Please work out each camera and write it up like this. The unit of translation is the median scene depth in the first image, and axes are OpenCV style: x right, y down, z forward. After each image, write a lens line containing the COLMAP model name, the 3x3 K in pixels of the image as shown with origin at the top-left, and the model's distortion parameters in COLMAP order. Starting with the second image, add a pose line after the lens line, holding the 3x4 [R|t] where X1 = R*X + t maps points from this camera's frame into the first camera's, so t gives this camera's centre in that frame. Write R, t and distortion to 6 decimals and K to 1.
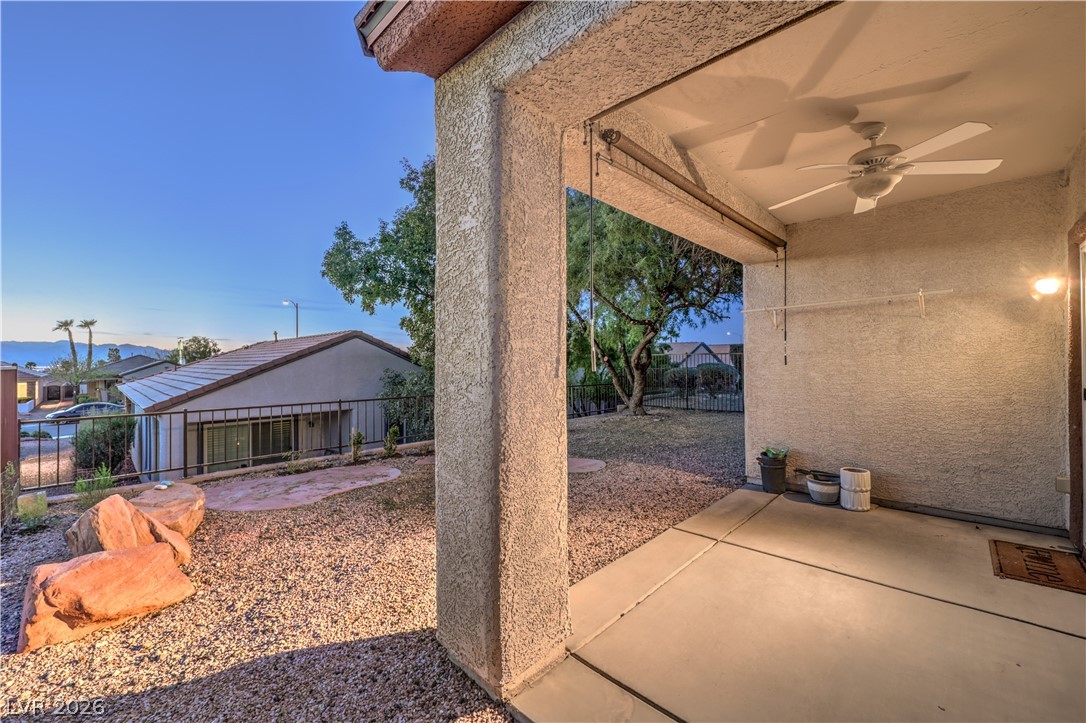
lens RADIAL K [[438.8, 0, 538.6], [0, 438.8, 360.1], [0, 0, 1]] dist [-0.001593, -0.000104]
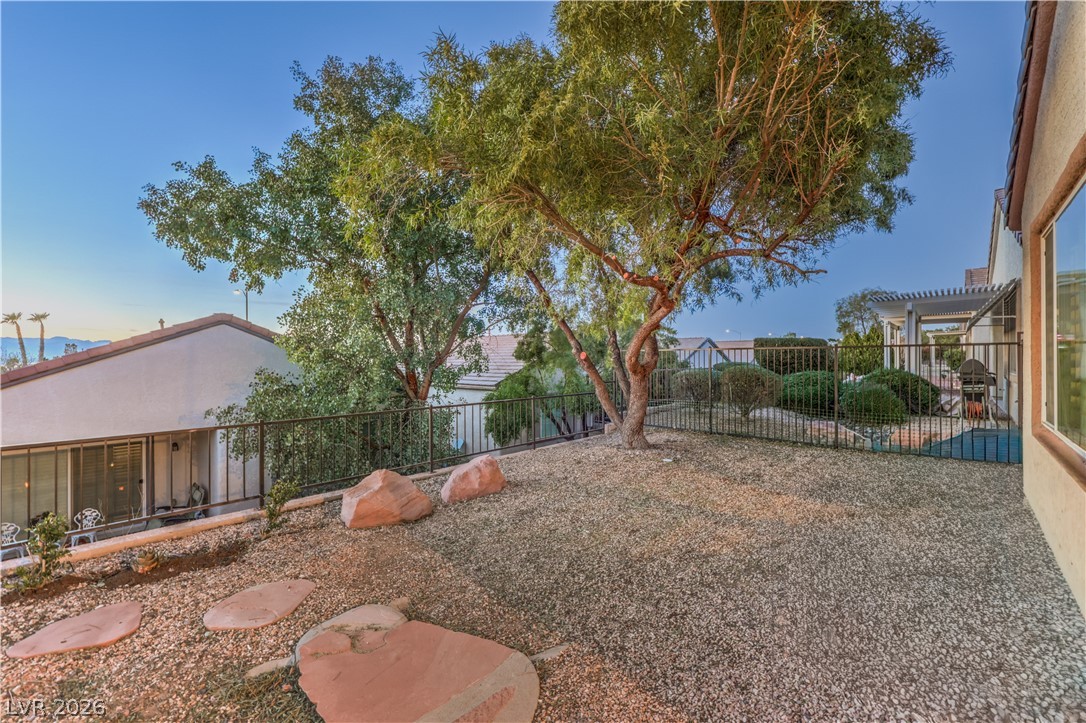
lens RADIAL K [[438.8, 0, 538.6], [0, 438.8, 360.1], [0, 0, 1]] dist [-0.001593, -0.000104]
pose [[0.999956, 0.002642, 0.008994, 0.082878], [-0.002687, 0.999984, 0.005072, 0.000174], [-0.008981, -0.005096, 0.999947, 0.379979]]
